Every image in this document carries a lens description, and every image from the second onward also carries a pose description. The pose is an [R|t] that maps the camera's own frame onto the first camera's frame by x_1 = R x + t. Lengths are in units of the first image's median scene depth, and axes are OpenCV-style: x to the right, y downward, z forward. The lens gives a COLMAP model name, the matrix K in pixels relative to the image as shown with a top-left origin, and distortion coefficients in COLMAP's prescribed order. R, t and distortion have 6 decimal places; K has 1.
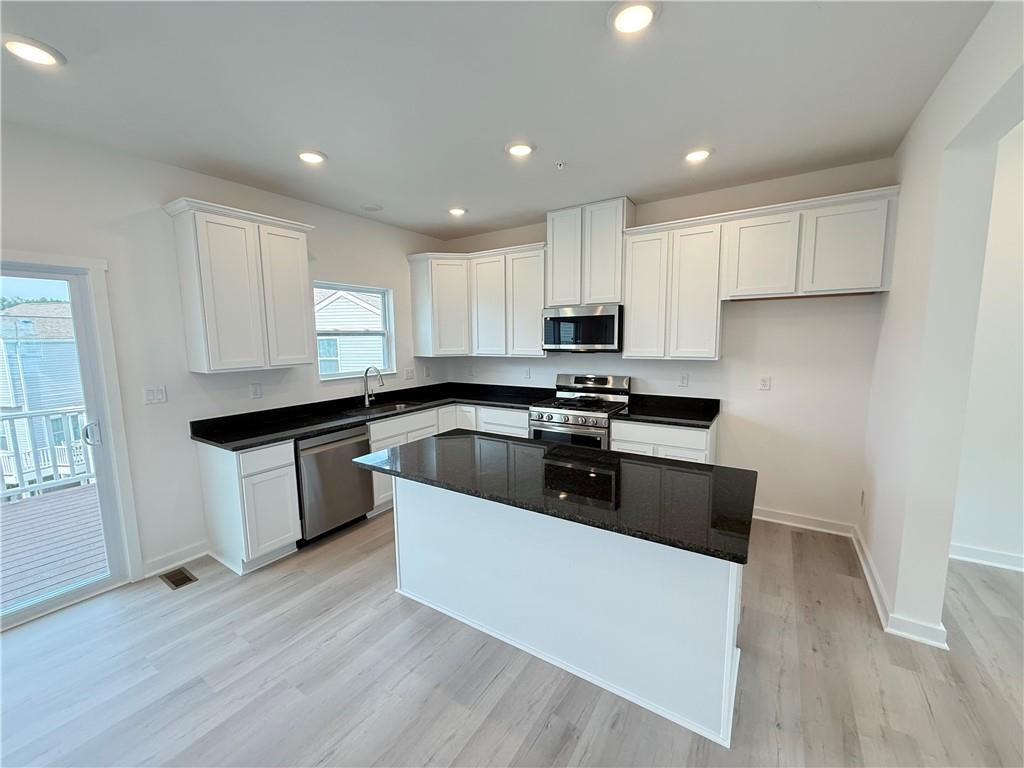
lens RADIAL K [[407.1, 0, 513.8], [0, 407.1, 385.8], [0, 0, 1]] dist [-0.001641, 0.000077]
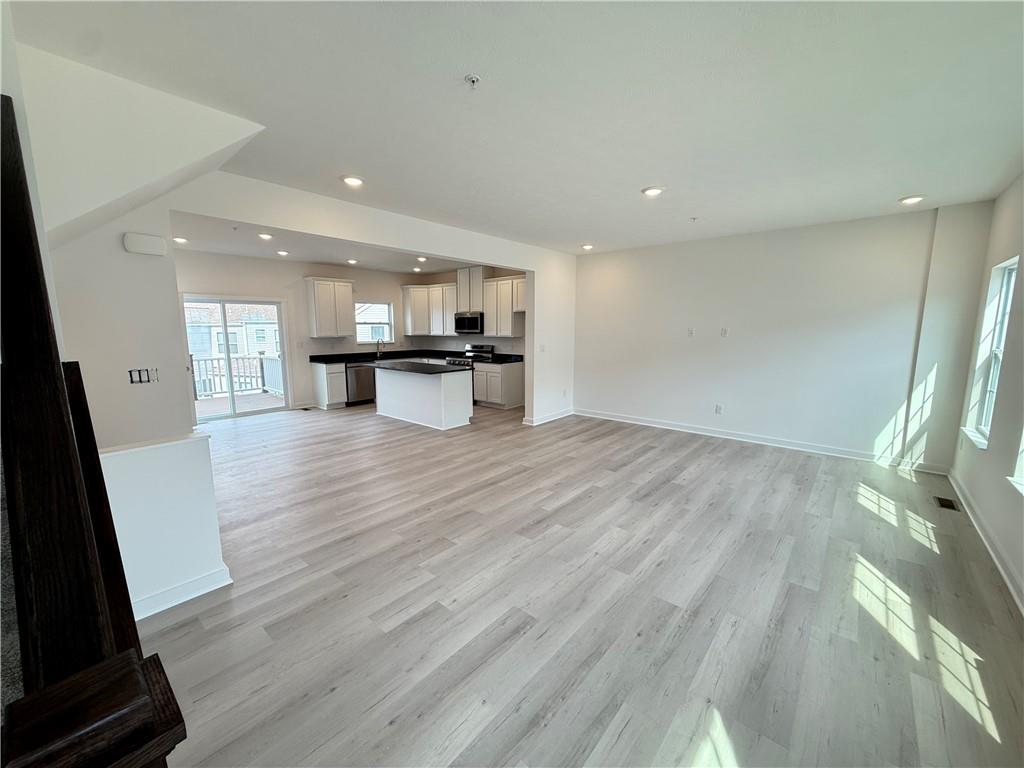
lens RADIAL K [[407.1, 0, 509.0], [0, 407.1, 383.9], [0, 0, 1]] dist [-0.001641, 0.000077]
pose [[0.991059, 0.031977, -0.129536, 0.693643], [-0.029217, 0.999305, 0.023148, 0.137106], [0.130186, -0.019157, 0.991304, -1.196654]]
